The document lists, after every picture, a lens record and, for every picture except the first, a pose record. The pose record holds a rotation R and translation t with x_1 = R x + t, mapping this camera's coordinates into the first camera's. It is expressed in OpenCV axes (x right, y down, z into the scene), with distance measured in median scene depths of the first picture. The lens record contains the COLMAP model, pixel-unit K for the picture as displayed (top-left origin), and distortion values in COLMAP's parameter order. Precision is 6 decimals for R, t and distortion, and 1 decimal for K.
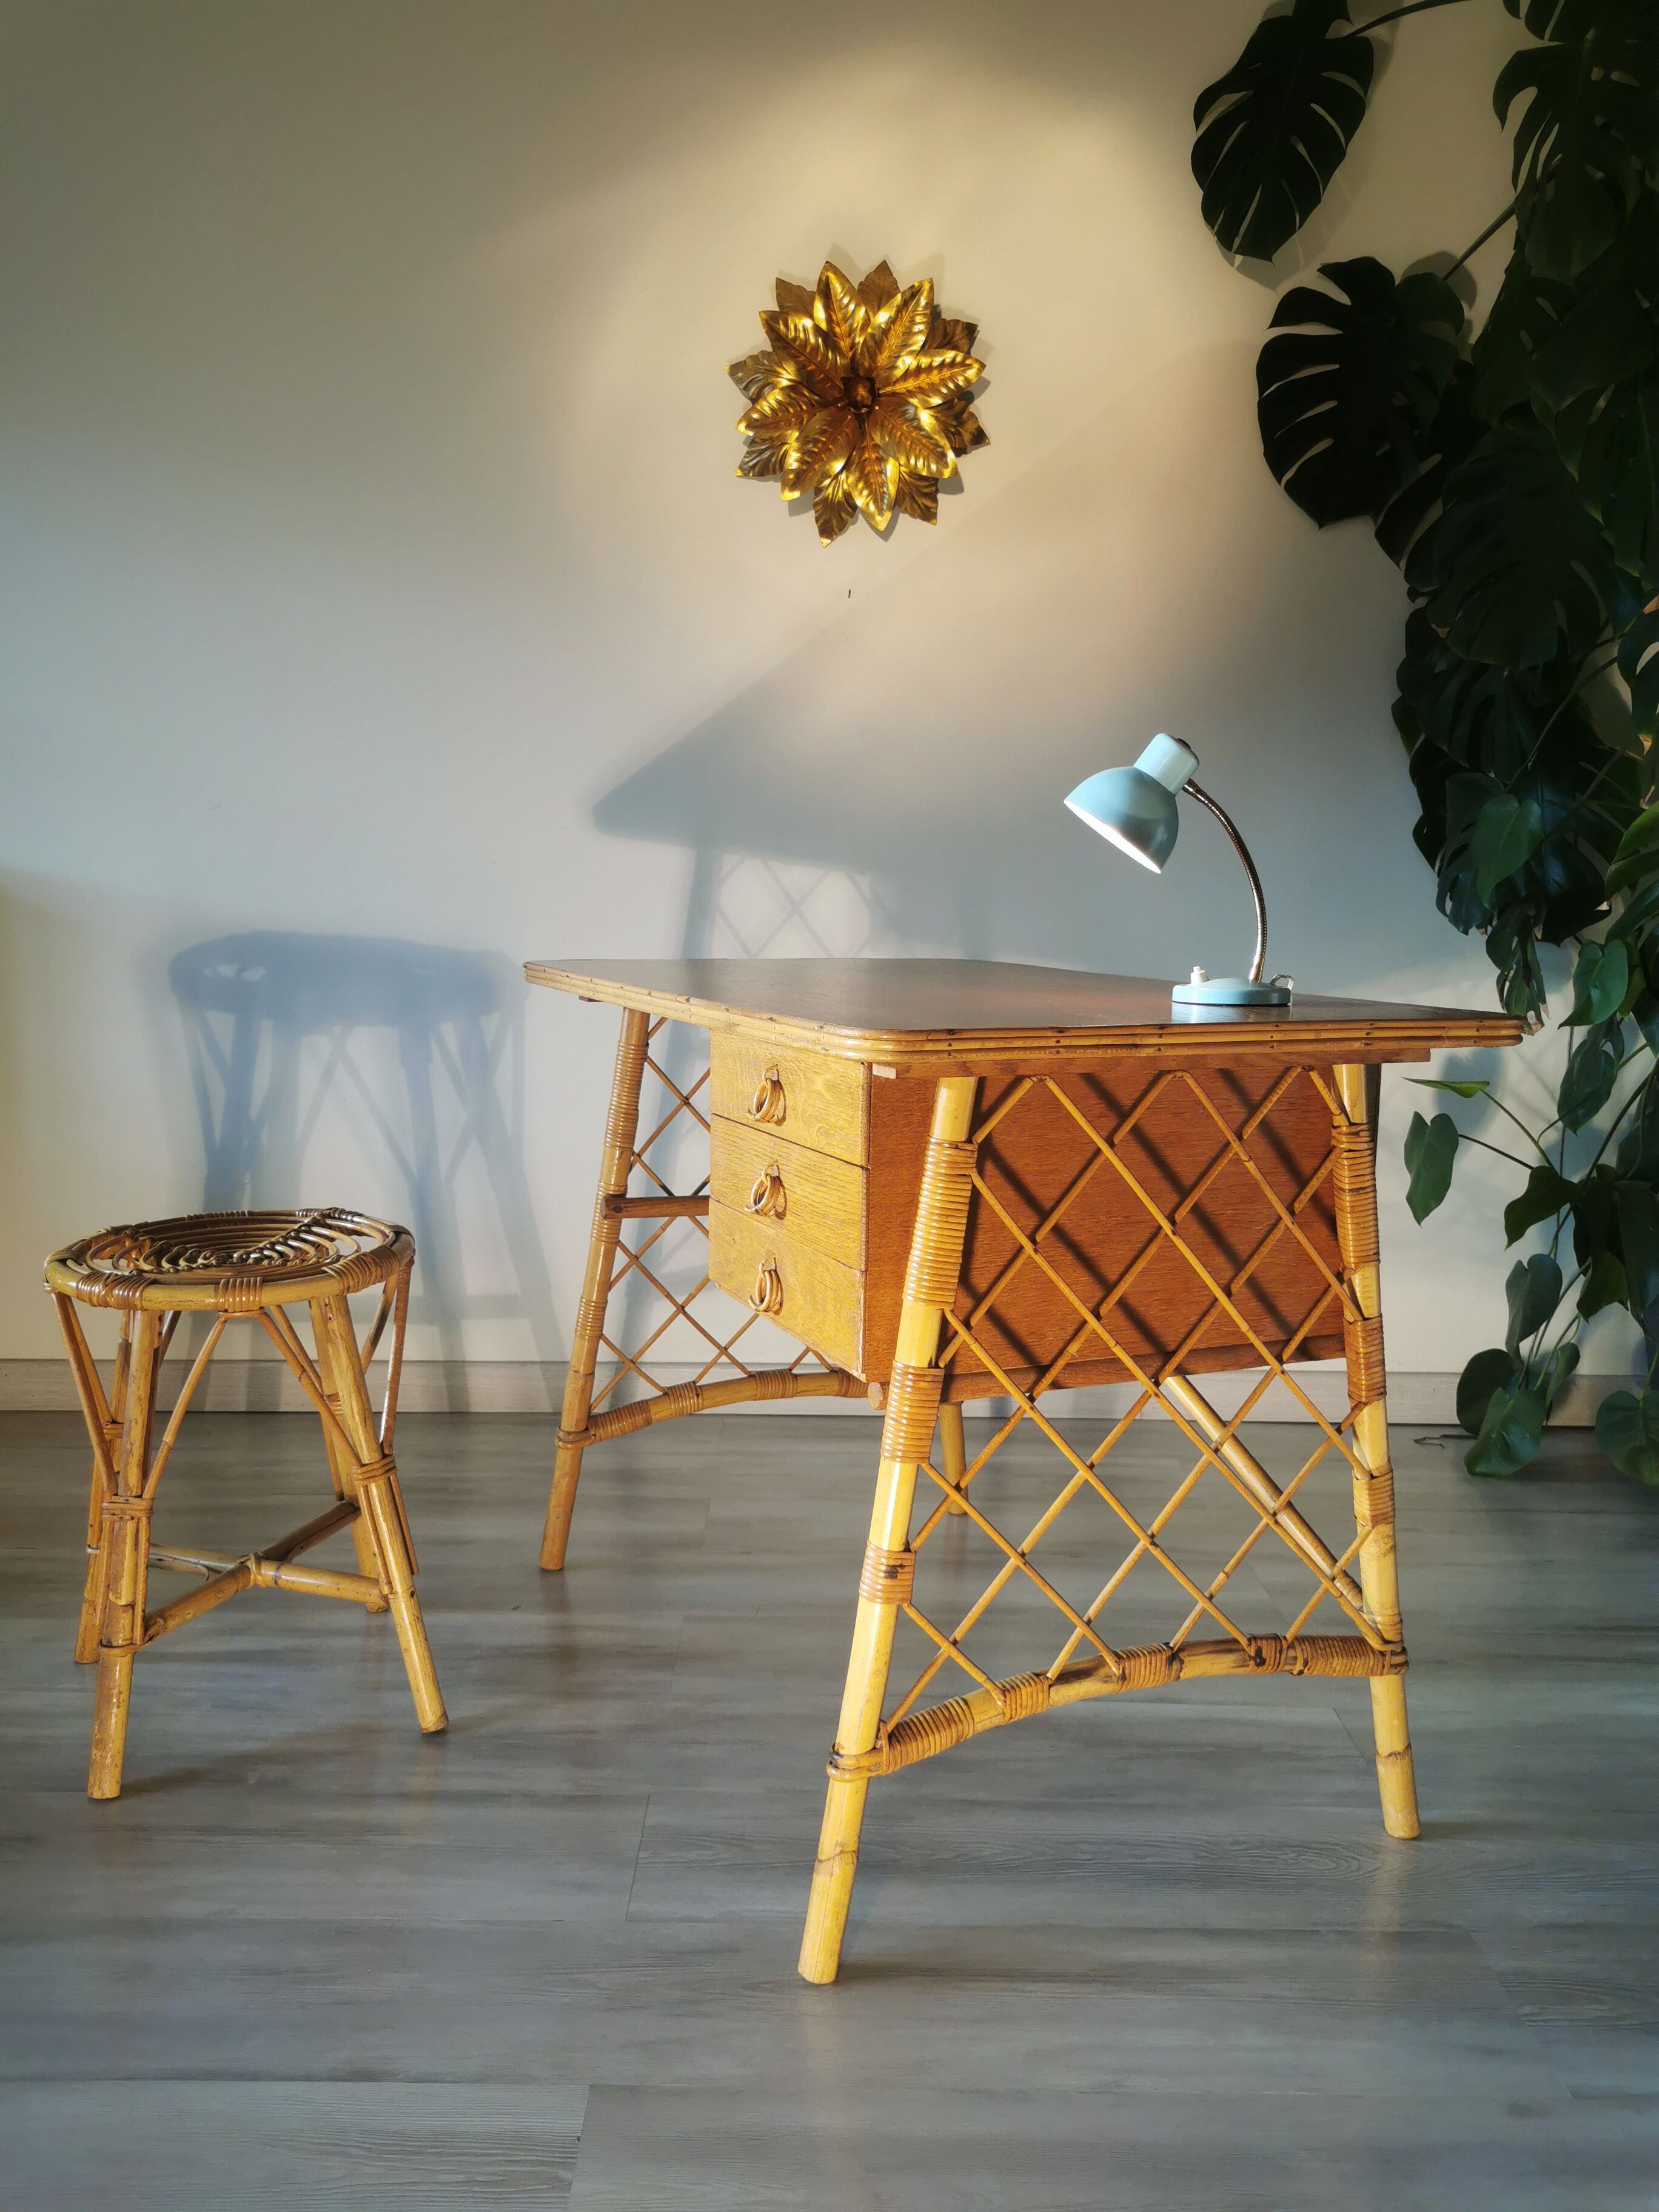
lens RADIAL K [[1750.3, 0, 829.5], [0, 1750.3, 1106.0], [0, 0, 1]] dist [0.032742, -0.007665]
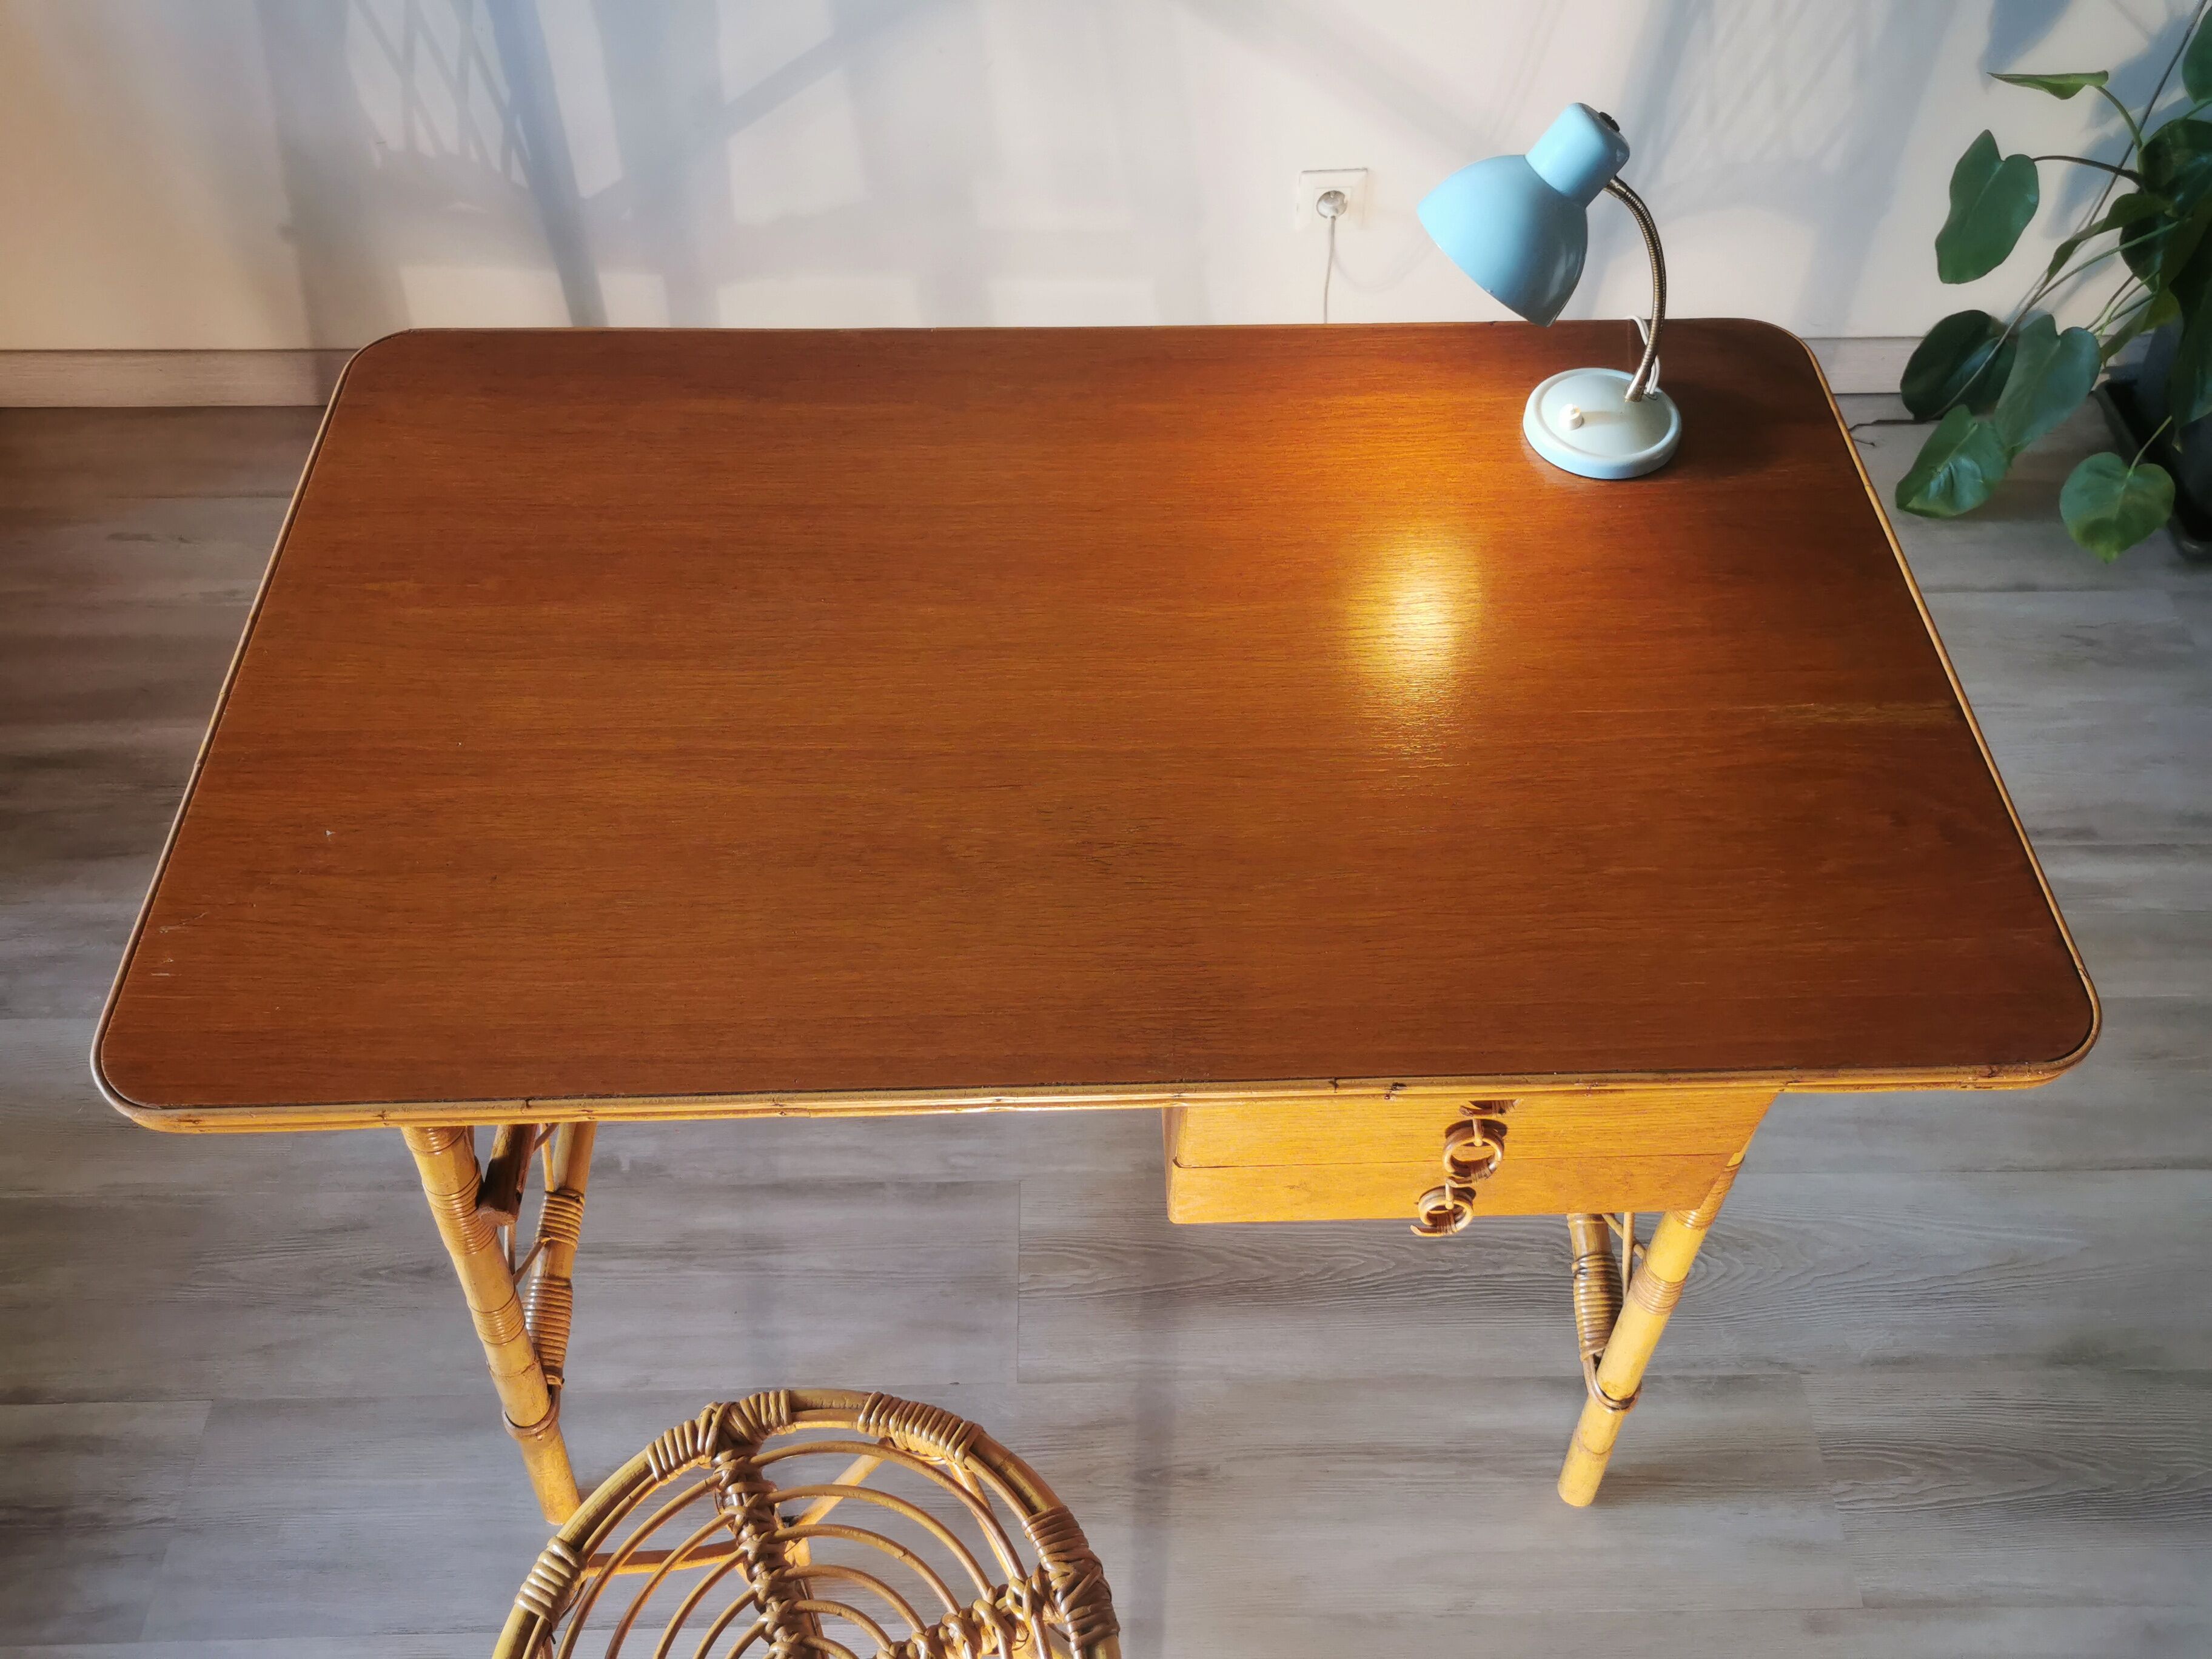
lens RADIAL K [[1750.3, 0, 1106.0], [0, 1750.3, 829.5], [0, 0, 1]] dist [0.032742, -0.007665]
pose [[0.999900, -0.010961, 0.008974, -0.054468], [0.001255, 0.699519, 0.714613, -0.434202], [-0.014110, -0.714530, 0.699462, 0.399507]]
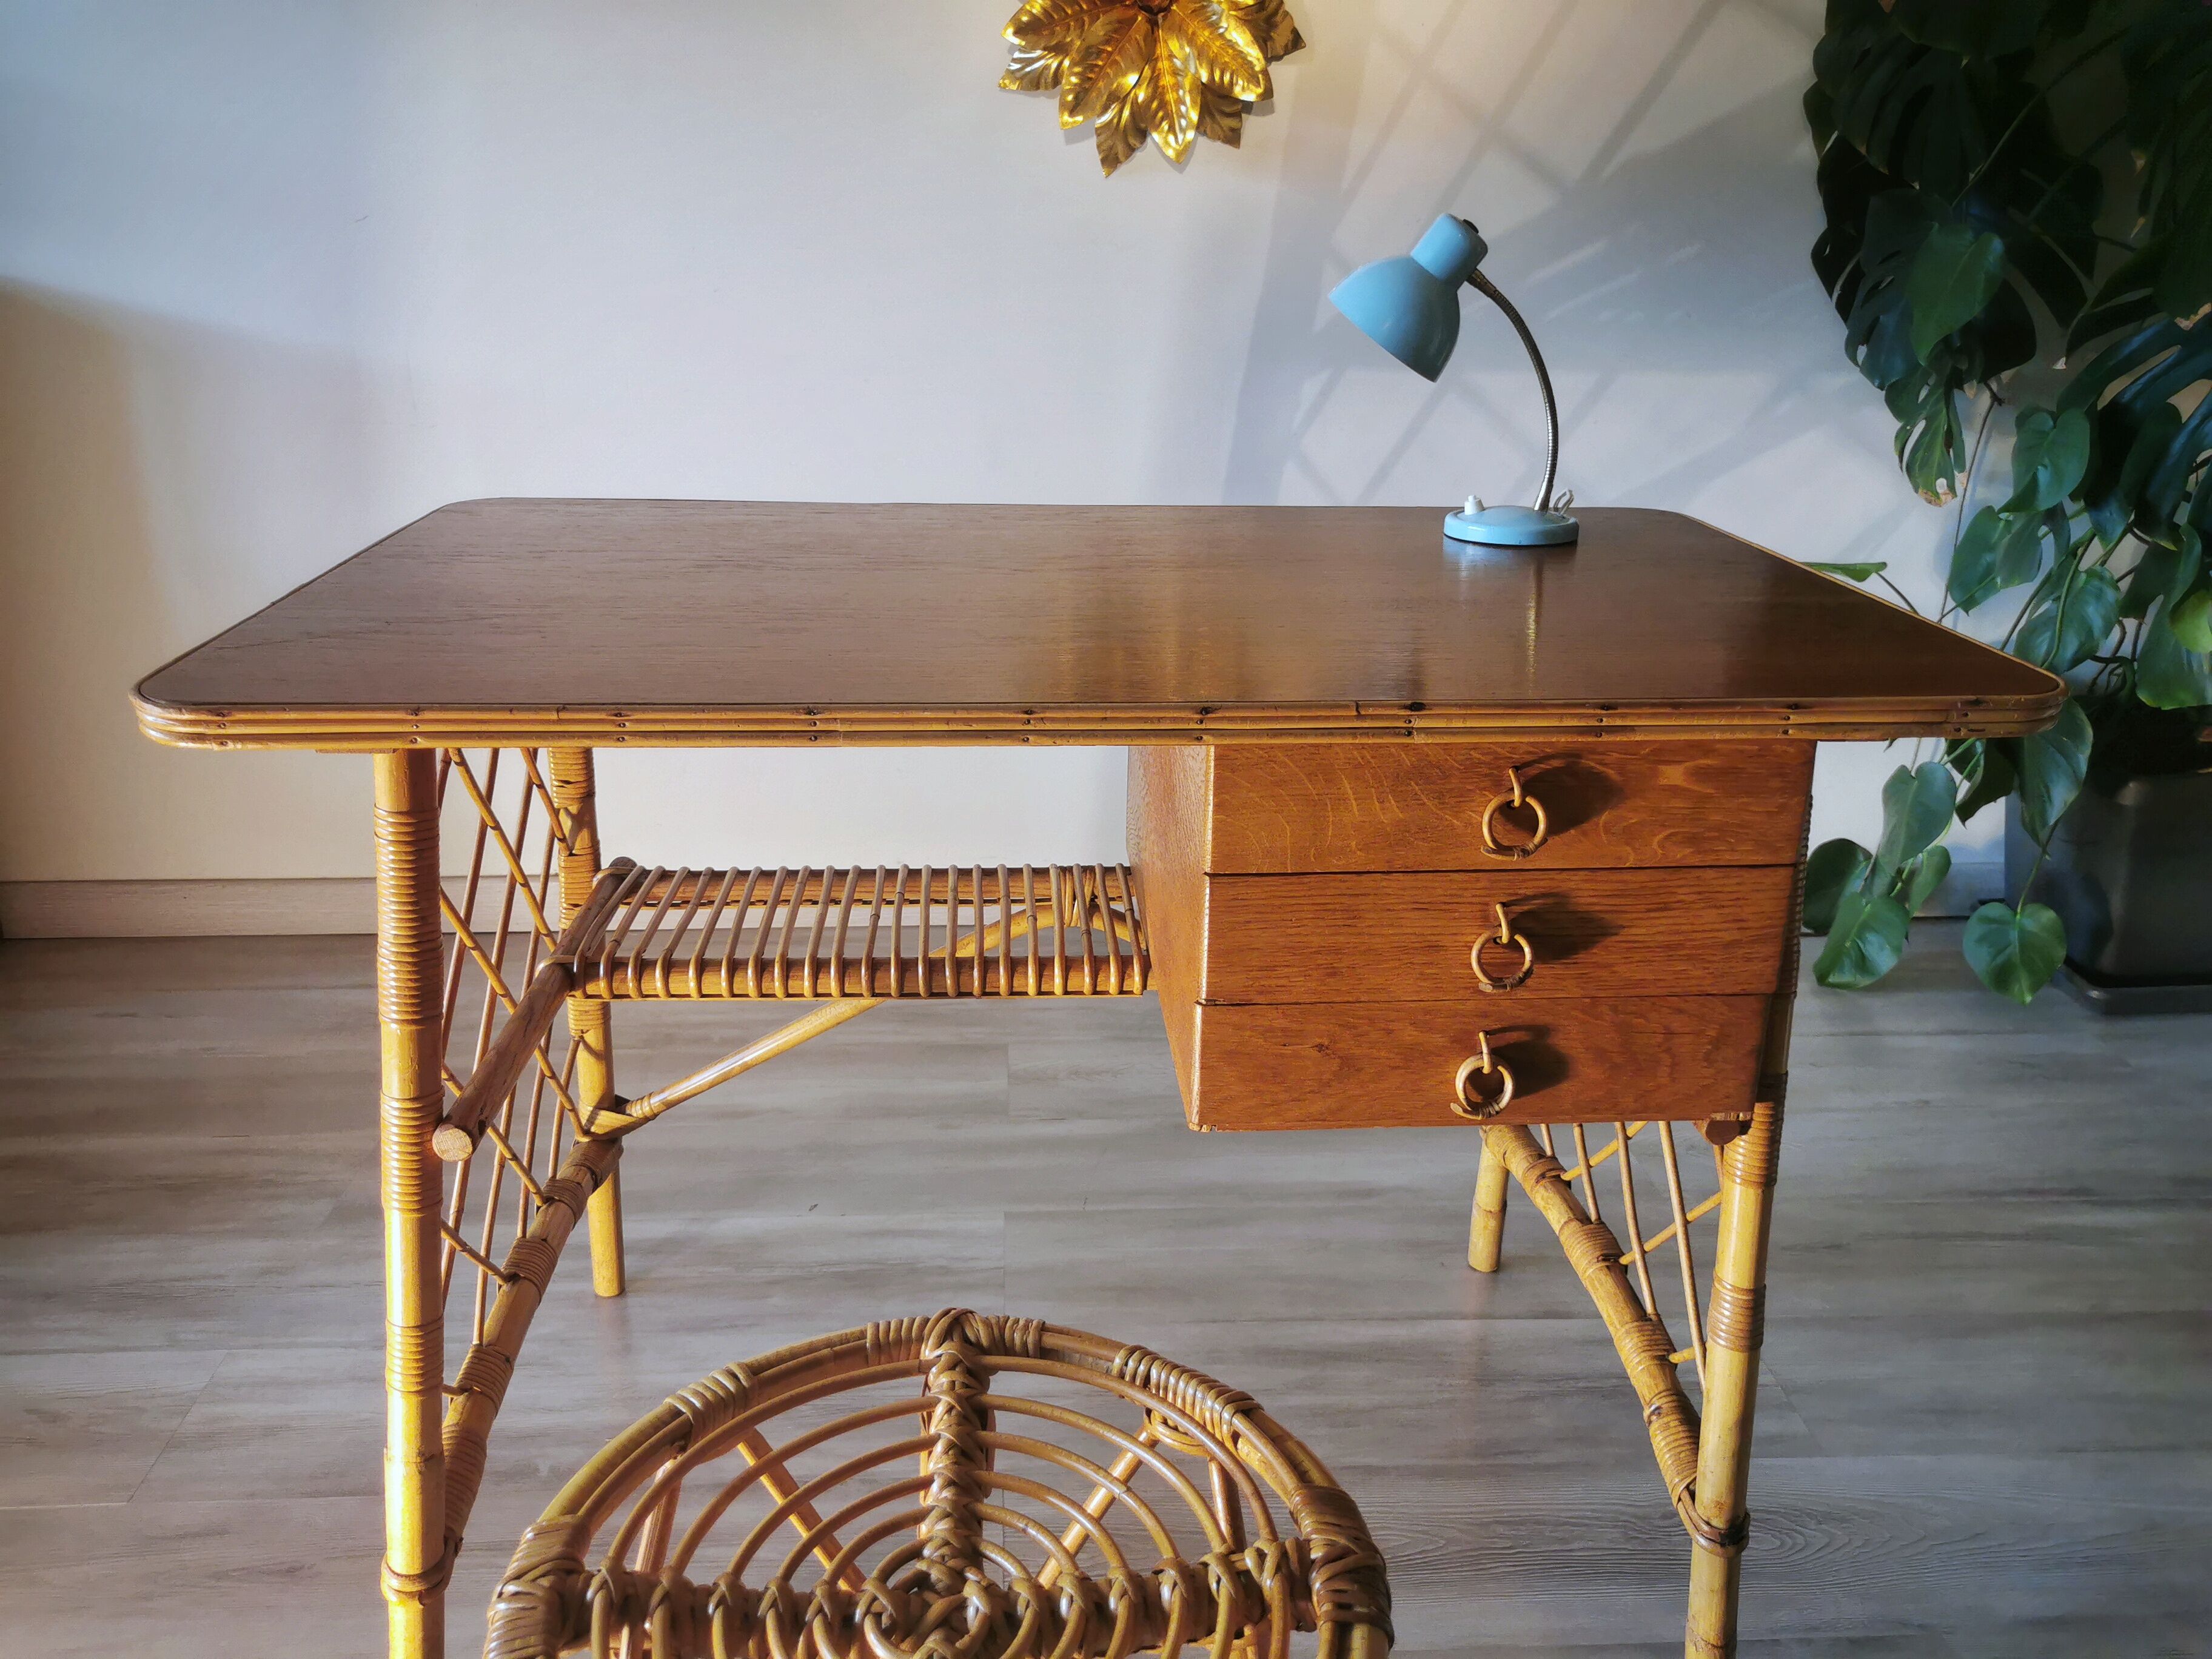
lens RADIAL K [[1750.3, 0, 1106.0], [0, 1750.3, 829.5], [0, 0, 1]] dist [0.032742, -0.007665]
pose [[0.998461, -0.012955, 0.053924, -0.086594], [0.000836, 0.975739, 0.218933, -0.106301], [-0.055452, -0.218551, 0.974249, 0.191557]]
